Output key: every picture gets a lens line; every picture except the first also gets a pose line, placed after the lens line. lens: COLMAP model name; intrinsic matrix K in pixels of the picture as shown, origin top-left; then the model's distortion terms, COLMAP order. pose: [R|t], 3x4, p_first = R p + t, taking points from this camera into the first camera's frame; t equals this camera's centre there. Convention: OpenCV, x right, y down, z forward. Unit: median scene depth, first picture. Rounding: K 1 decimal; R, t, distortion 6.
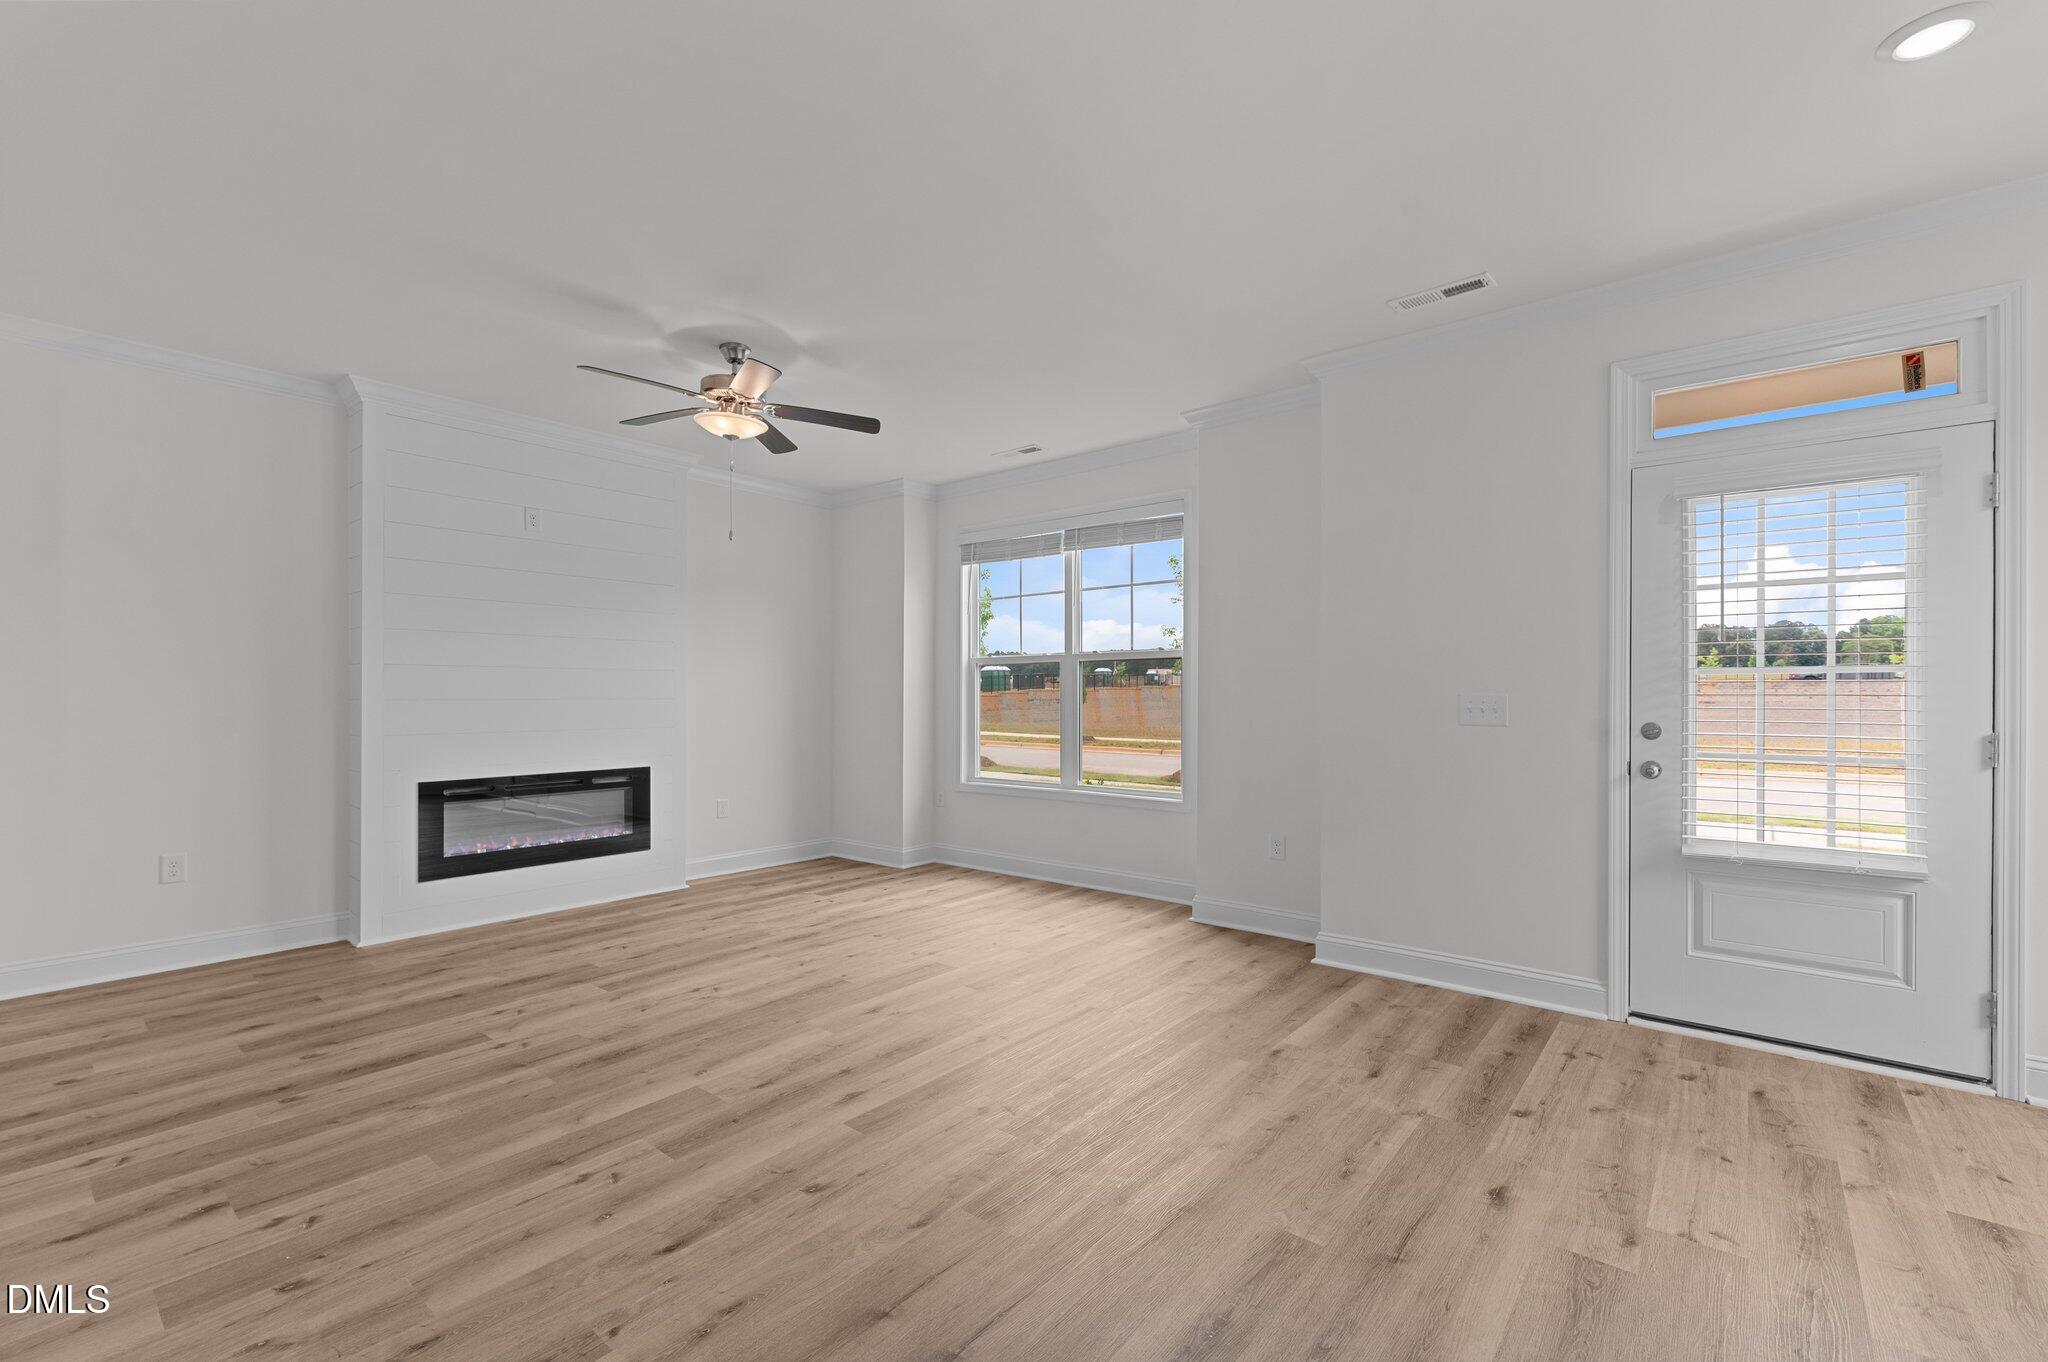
lens RADIAL K [[876.7, 0, 1011.6], [0, 876.7, 695.8], [0, 0, 1]] dist [0.002723, 0.000004]
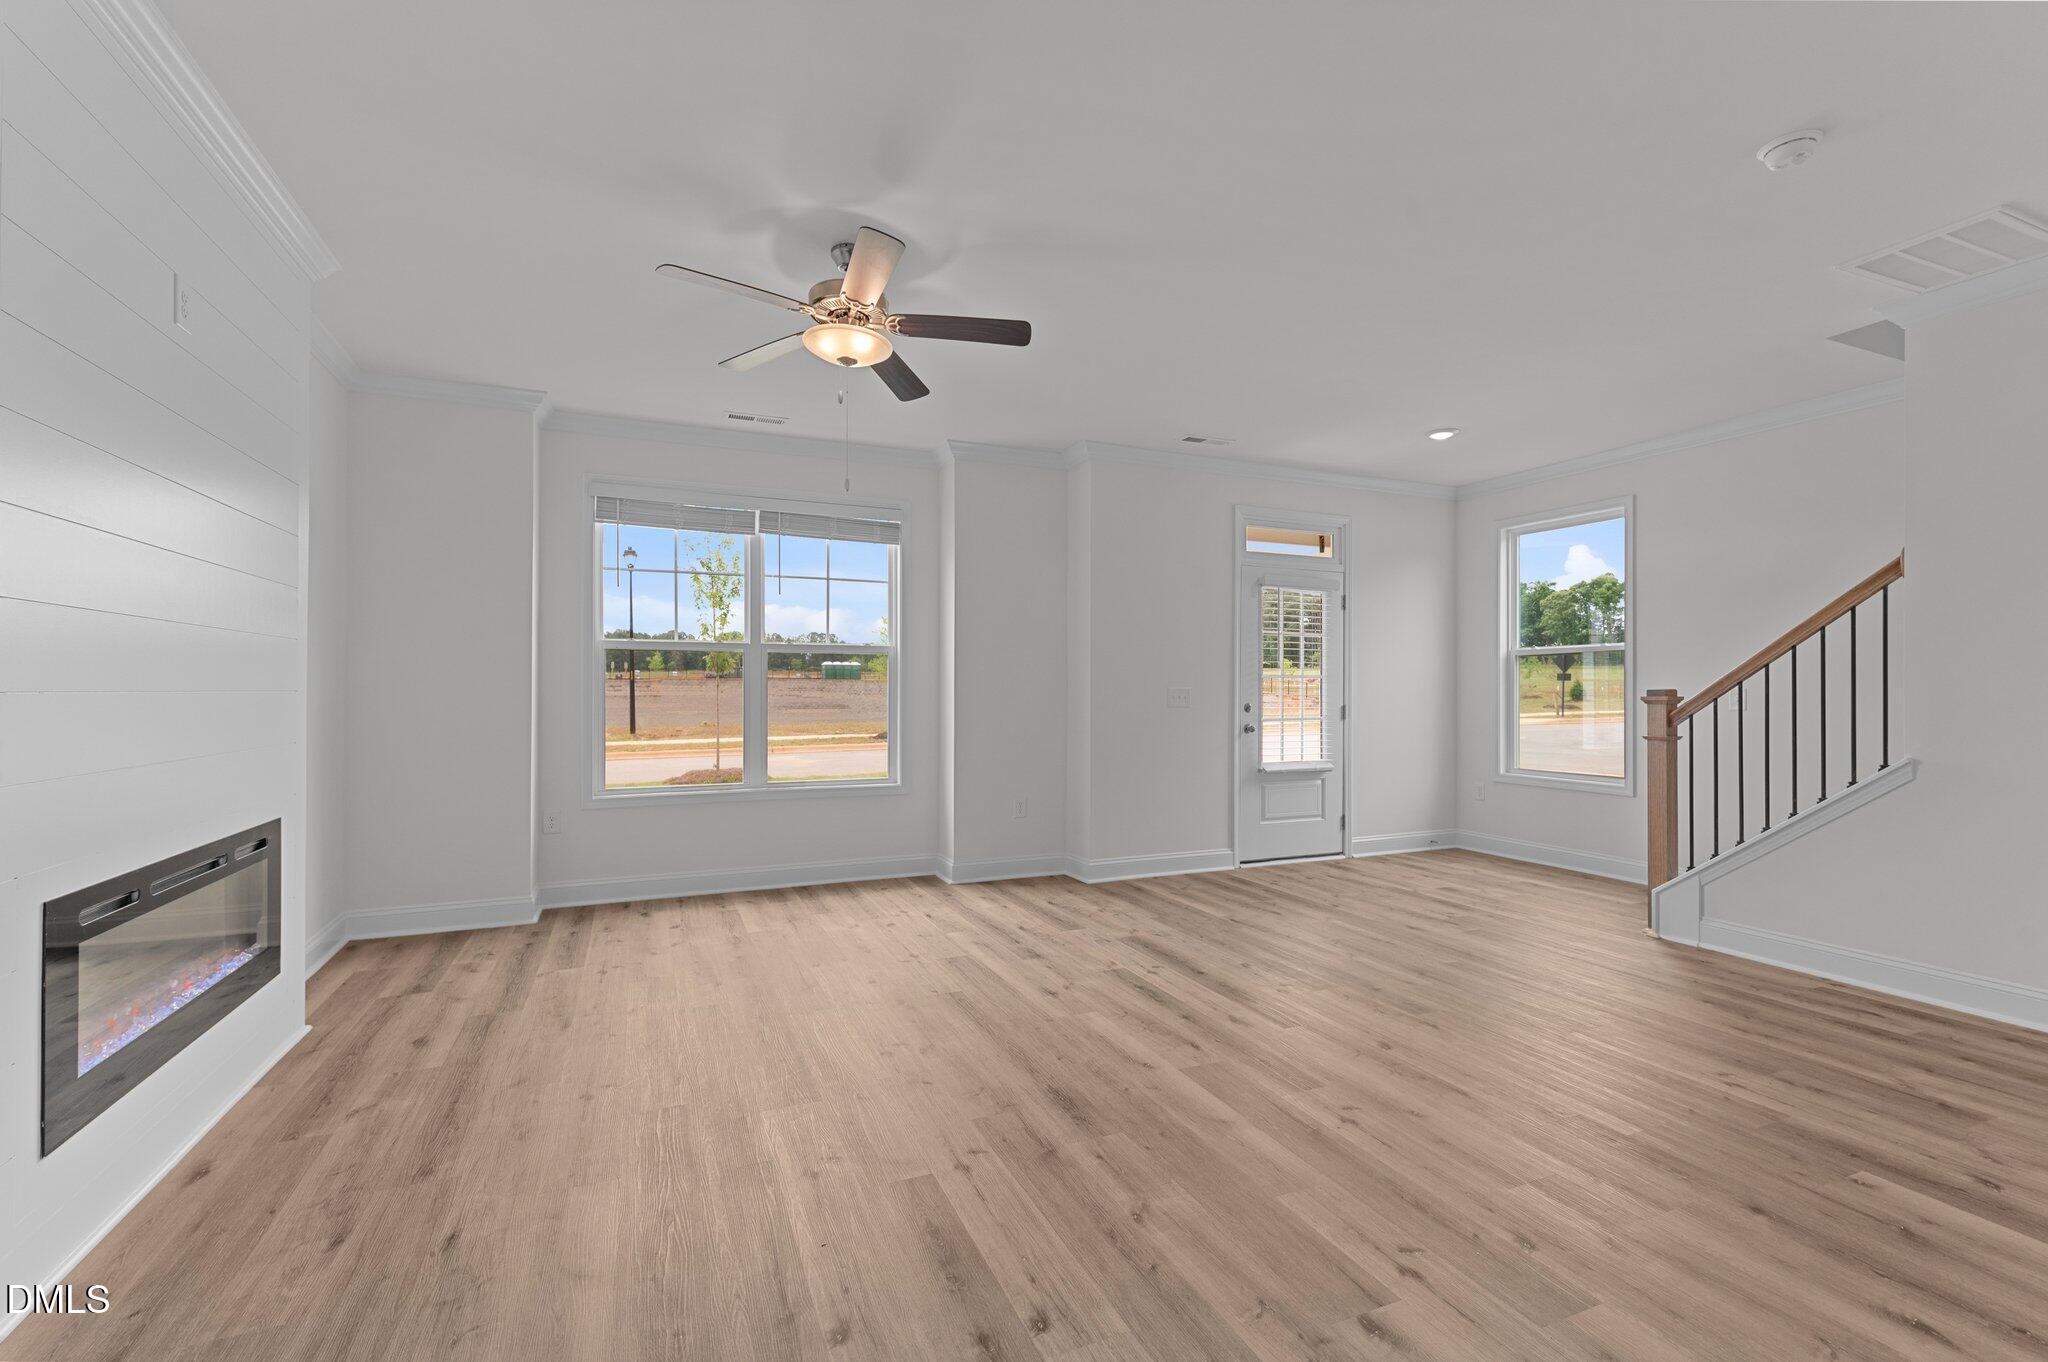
lens RADIAL K [[872.5, 0, 1013.3], [0, 872.5, 691.8], [0, 0, 1]] dist [0.001286, 0.000019]
pose [[0.452615, -0.000123, 0.891706, -1.024113], [-0.001525, 0.999998, 0.000911, 0.004470], [-0.891705, -0.001772, 0.452614, 0.541720]]
